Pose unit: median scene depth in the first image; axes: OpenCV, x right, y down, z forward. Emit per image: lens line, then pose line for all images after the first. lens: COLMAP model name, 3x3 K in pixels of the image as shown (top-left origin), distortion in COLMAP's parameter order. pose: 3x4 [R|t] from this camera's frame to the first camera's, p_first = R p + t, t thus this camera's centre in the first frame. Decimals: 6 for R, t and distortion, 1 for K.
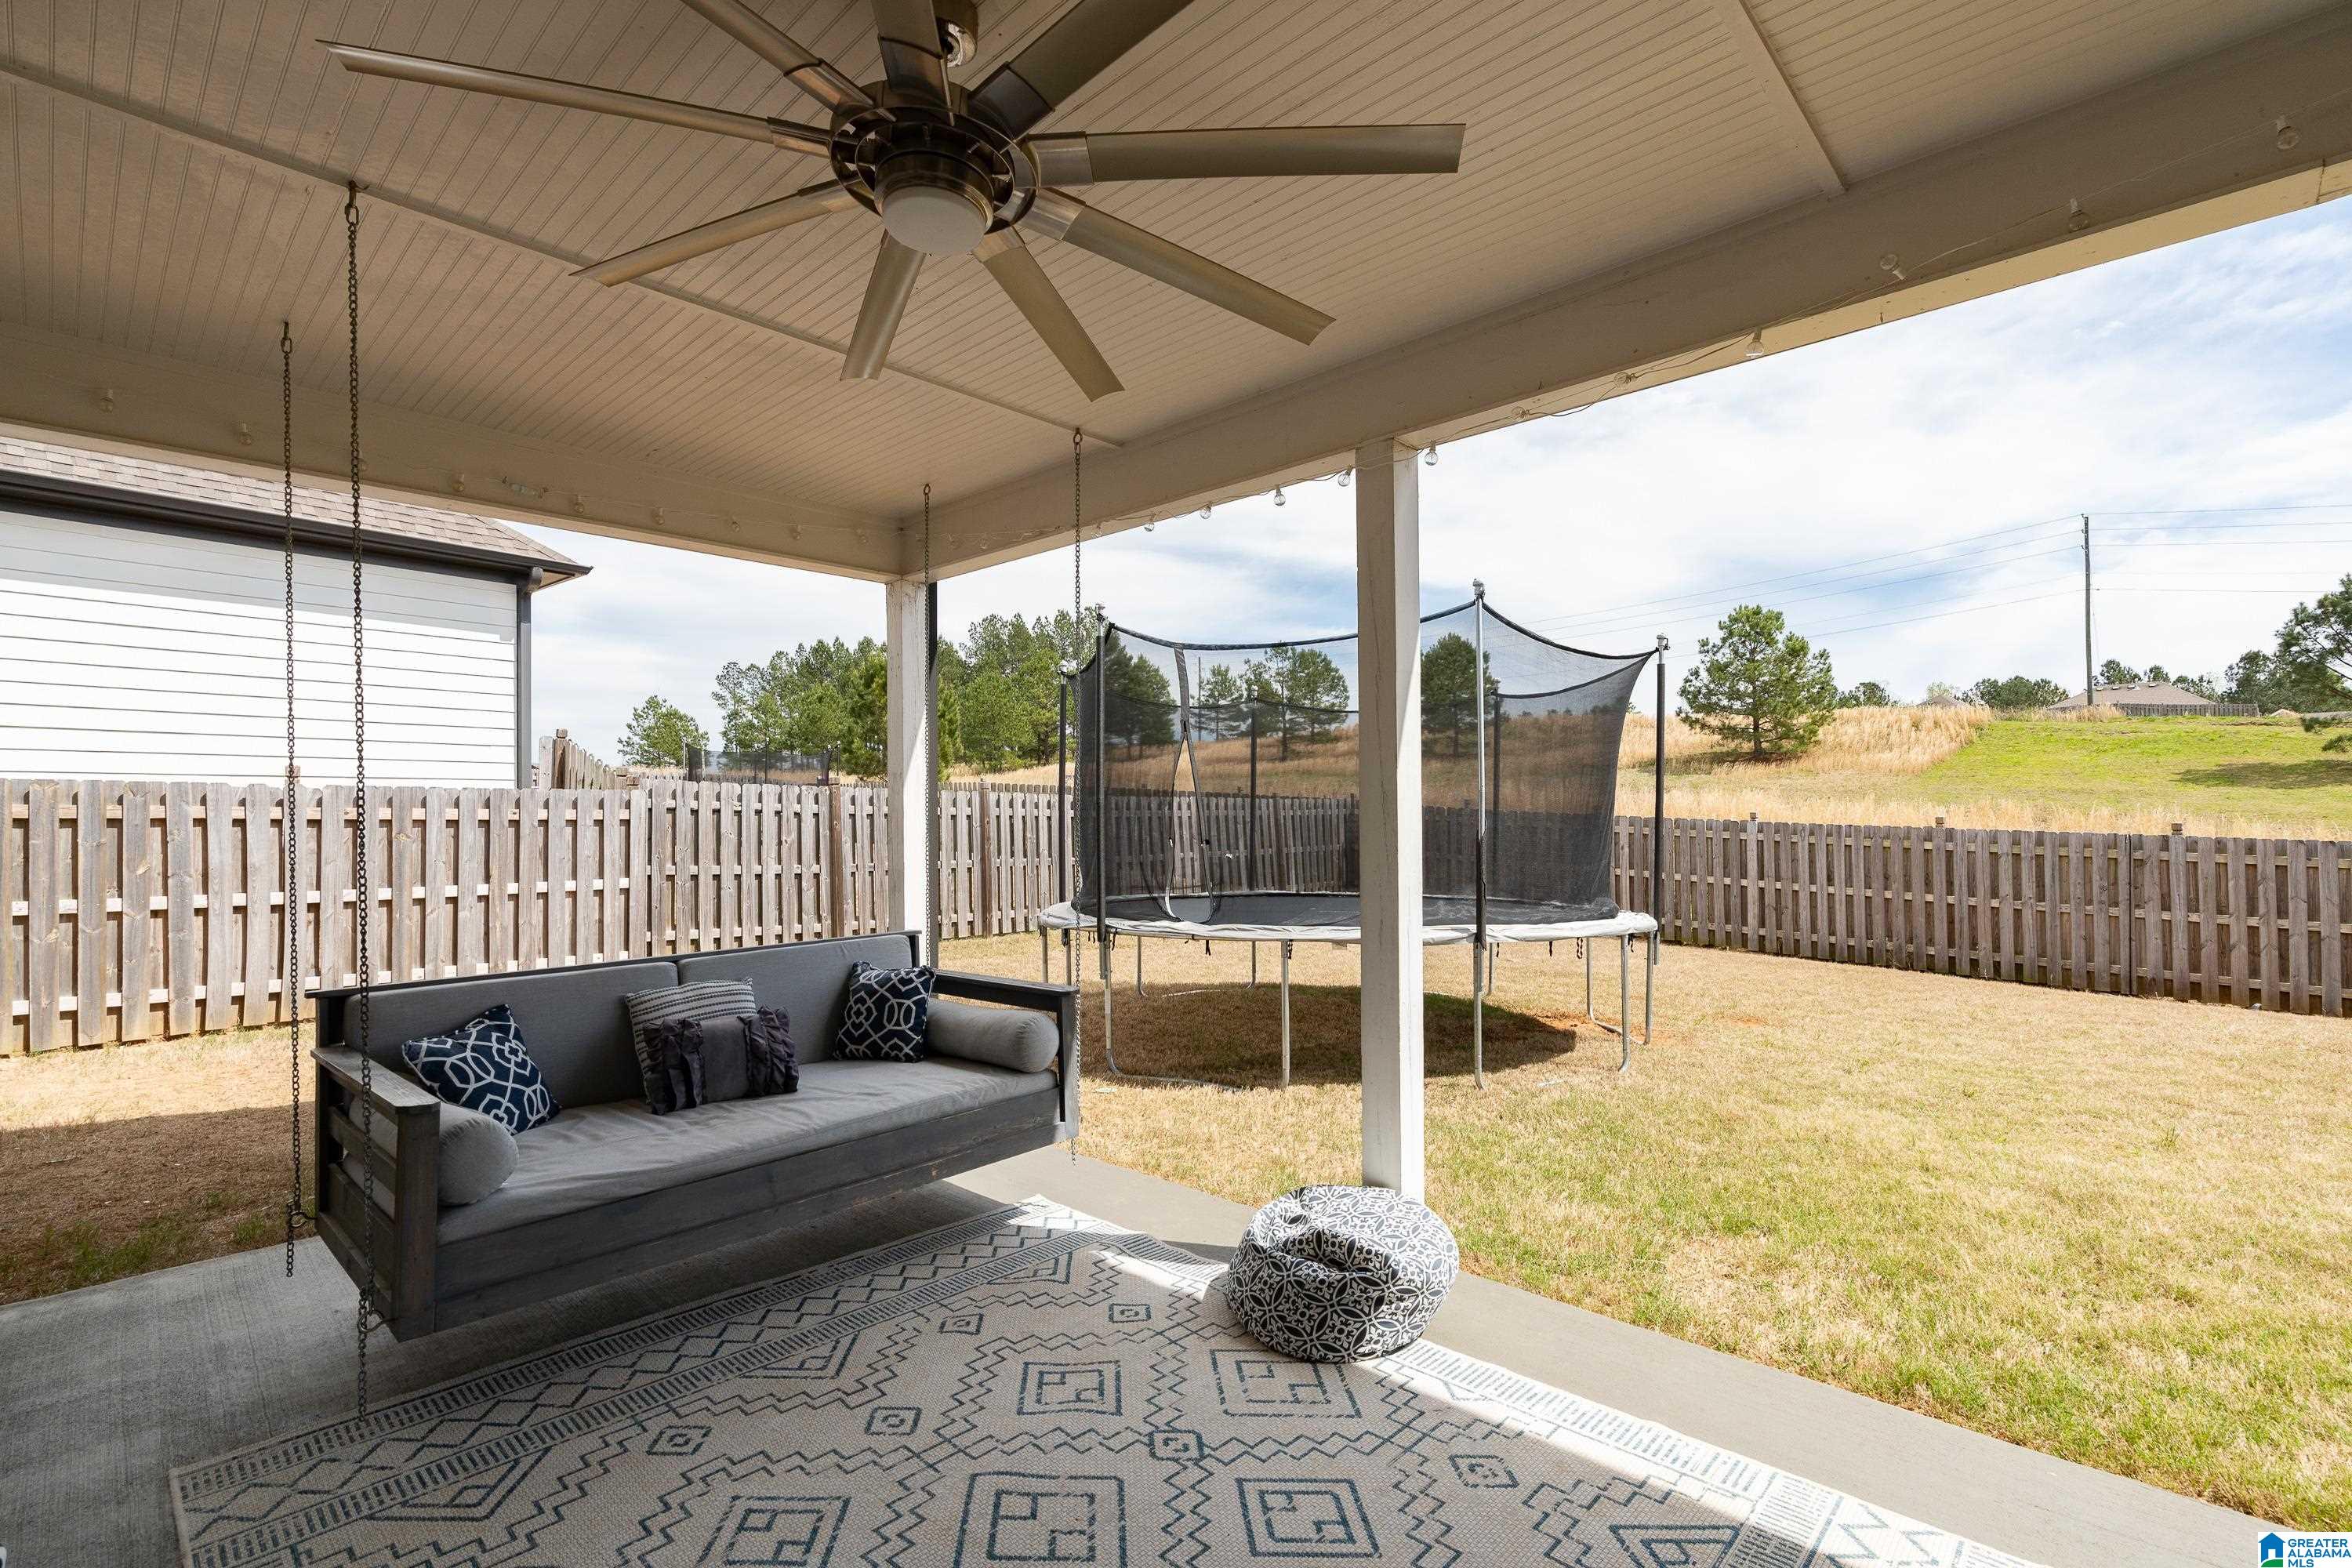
lens RADIAL K [[1067.3, 0, 1198.8], [0, 1067.3, 802.2], [0, 0, 1]] dist [-0.011978, 0.002338]
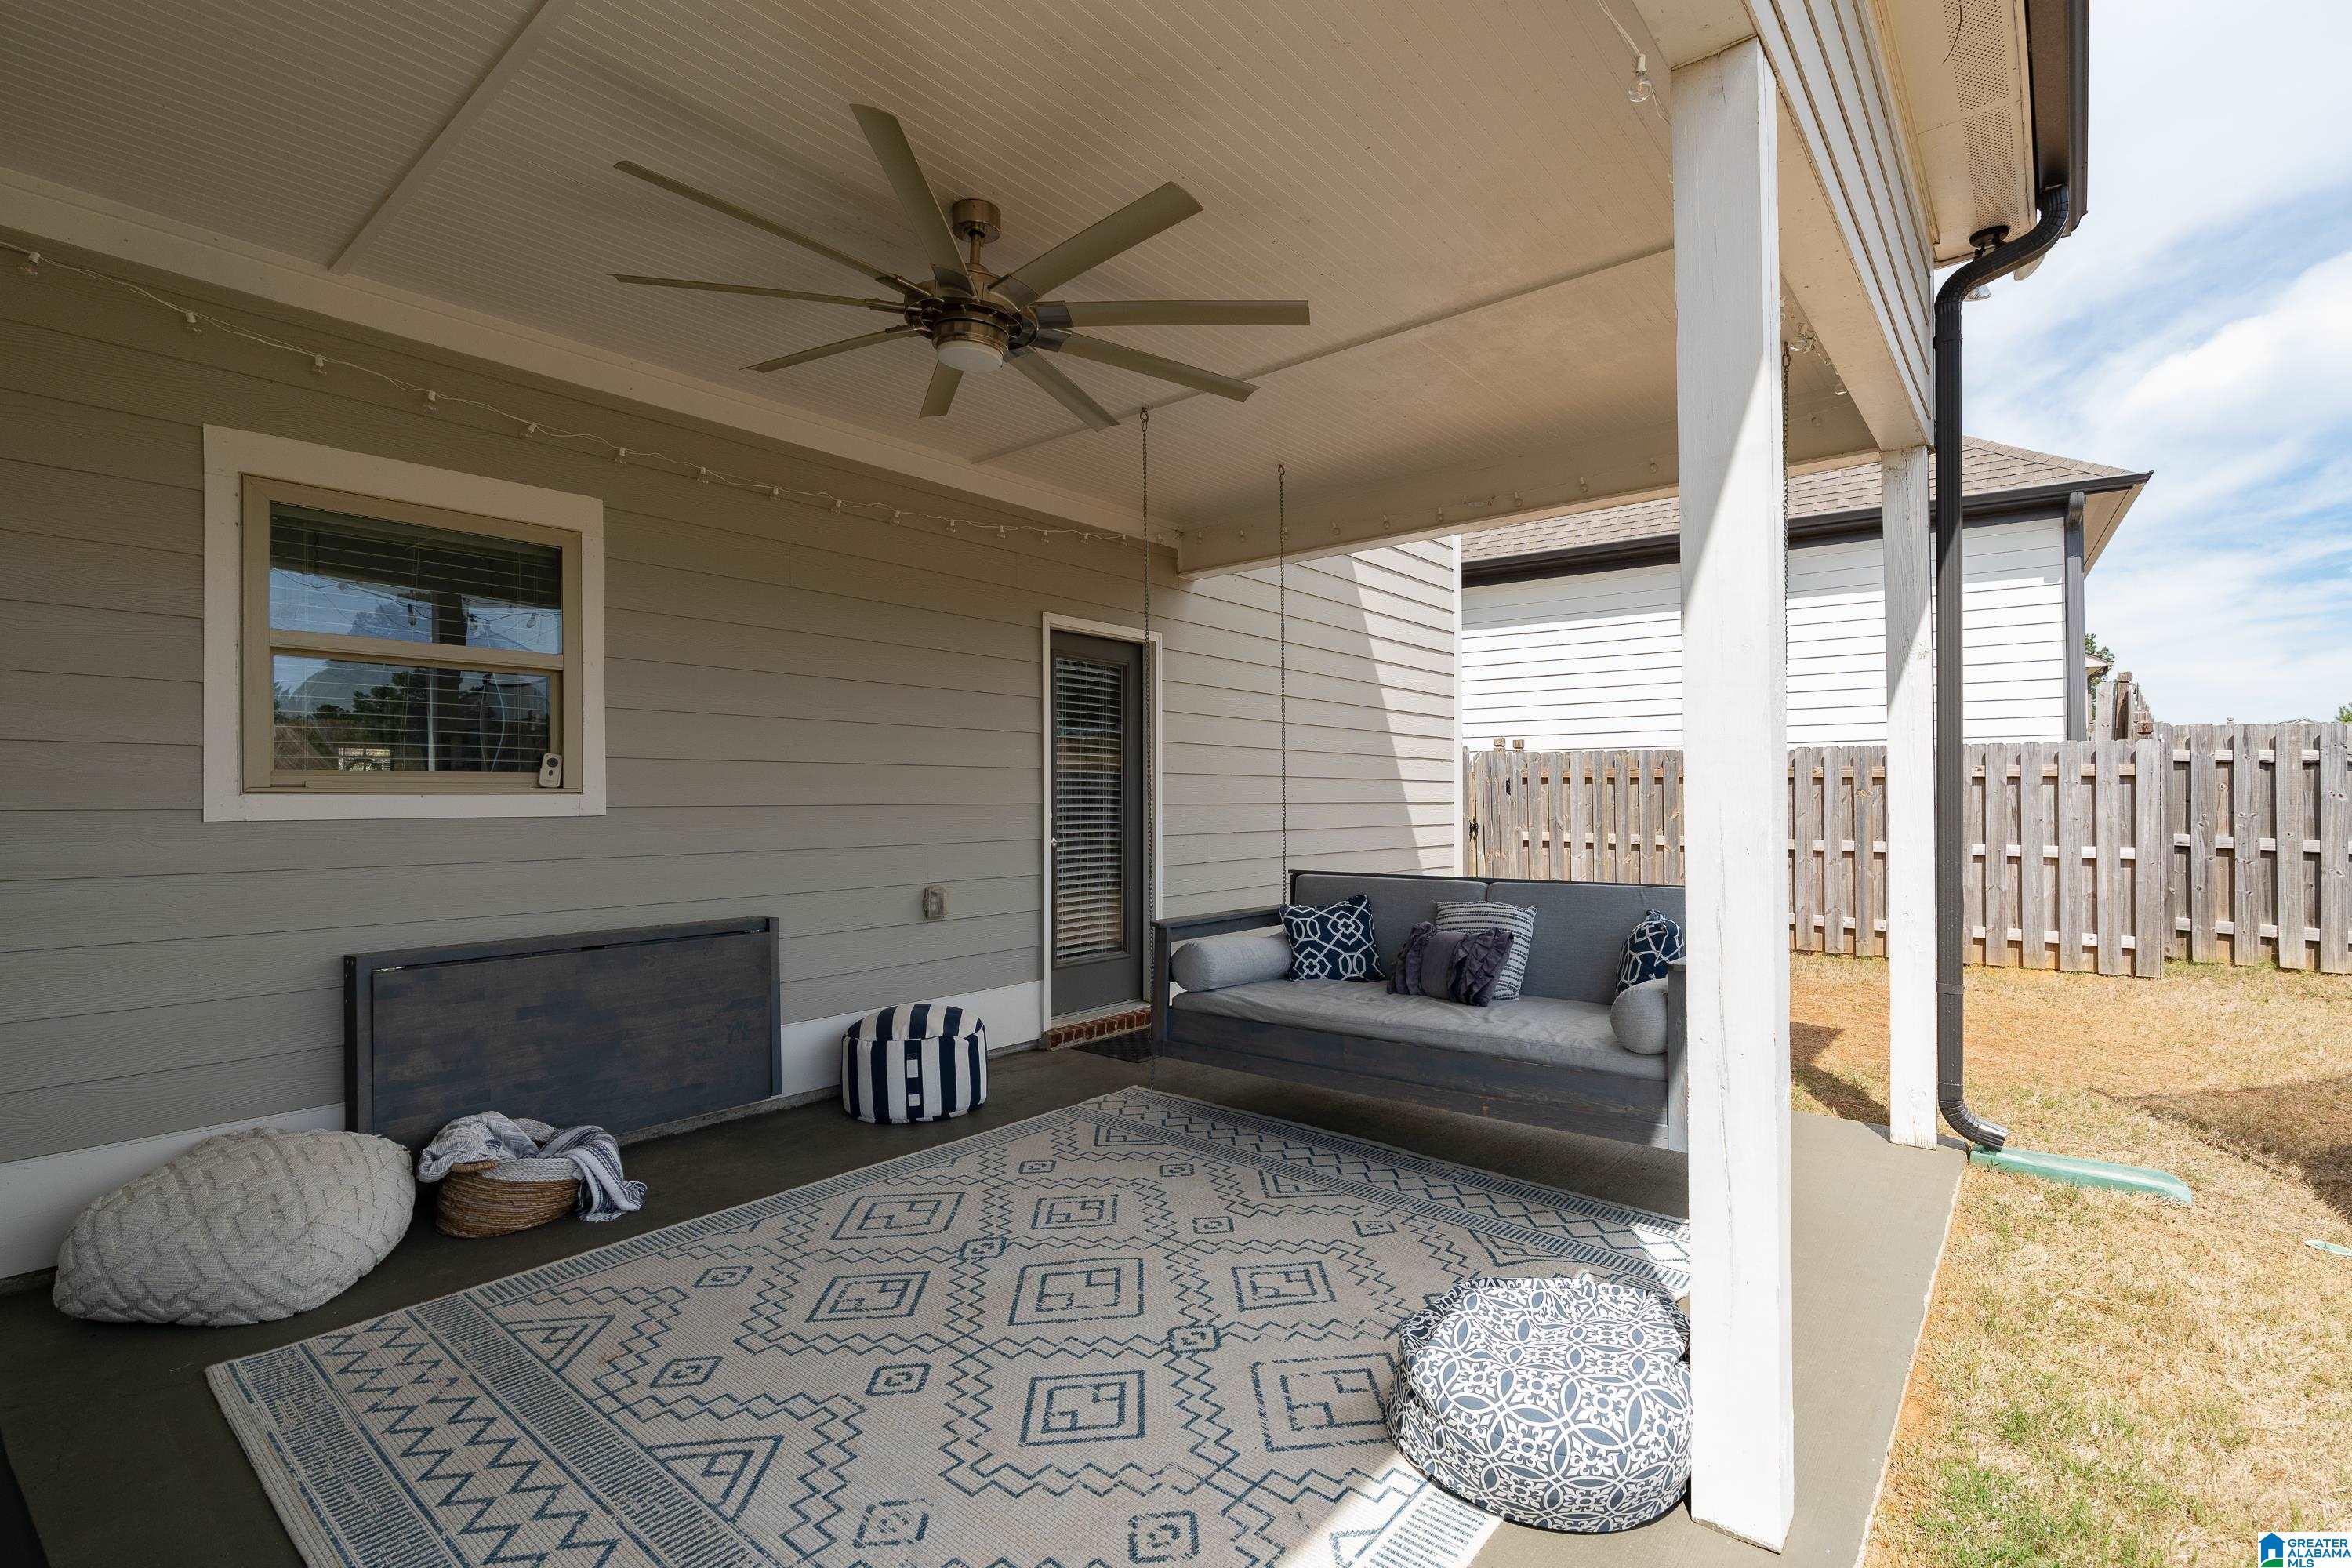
lens RADIAL K [[1067.3, 0, 1170.9], [0, 1067.3, 793.9], [0, 0, 1]] dist [-0.011978, 0.002338]
pose [[0.054587, 0.003873, -0.998502, 0.811542], [0.015333, 0.999871, 0.004717, 0.052752], [0.998391, -0.015568, 0.054520, 0.741973]]
